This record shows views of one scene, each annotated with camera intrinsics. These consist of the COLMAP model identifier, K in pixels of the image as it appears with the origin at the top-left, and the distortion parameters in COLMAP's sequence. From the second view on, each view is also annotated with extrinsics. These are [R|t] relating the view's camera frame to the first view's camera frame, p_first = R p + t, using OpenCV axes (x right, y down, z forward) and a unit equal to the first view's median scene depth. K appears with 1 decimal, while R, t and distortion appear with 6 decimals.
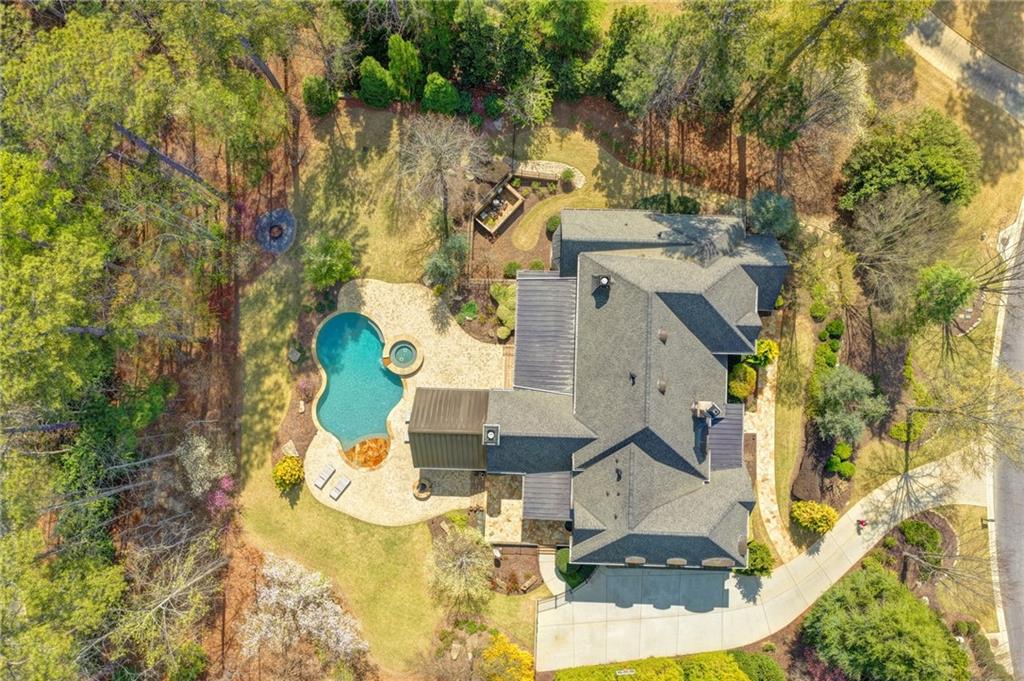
lens RADIAL K [[850.0, 0, 512.0], [0, 850.0, 340.5], [0, 0, 1]] dist [-0.002523, 0.005711]
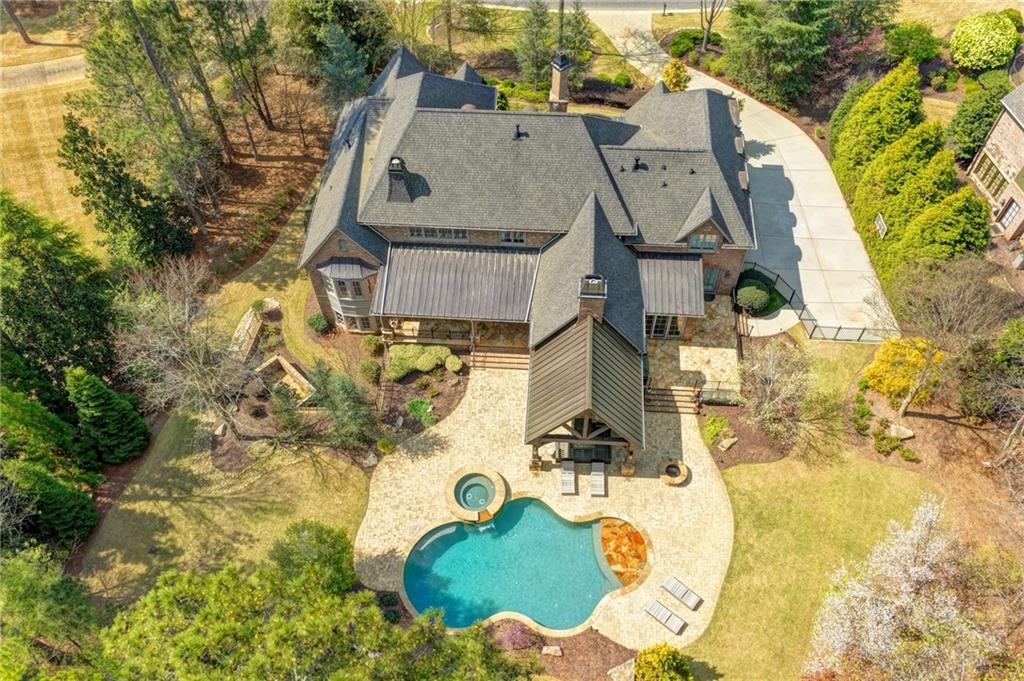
lens RADIAL K [[860.9, 0, 512.0], [0, 860.9, 340.5], [0, 0, 1]] dist [0.000768, 0.004211]
pose [[0.036826, -0.814601, 0.578852, -0.418216], [0.998756, 0.049489, 0.006104, 0.035102], [-0.033620, 0.577907, 0.815410, 0.375972]]
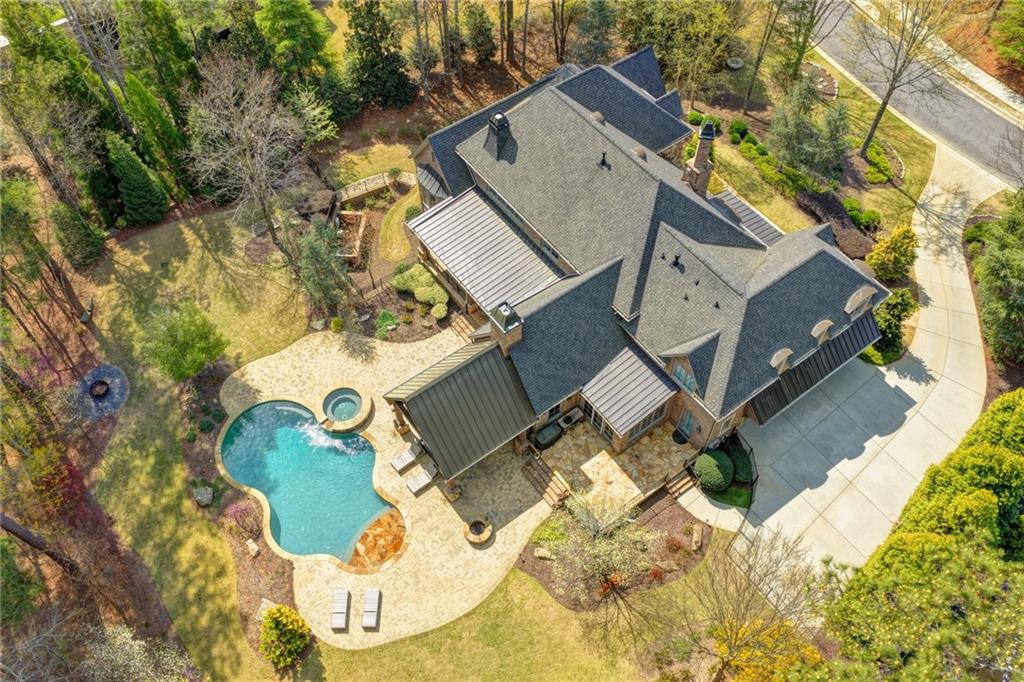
lens RADIAL K [[850.0, 0, 512.0], [0, 850.0, 341.0], [0, 0, 1]] dist [-0.002523, 0.005711]
pose [[0.784549, -0.513420, 0.347682, -0.234310], [0.619521, 0.672555, -0.404800, 0.352255], [-0.026003, 0.532981, 0.845727, 0.366460]]
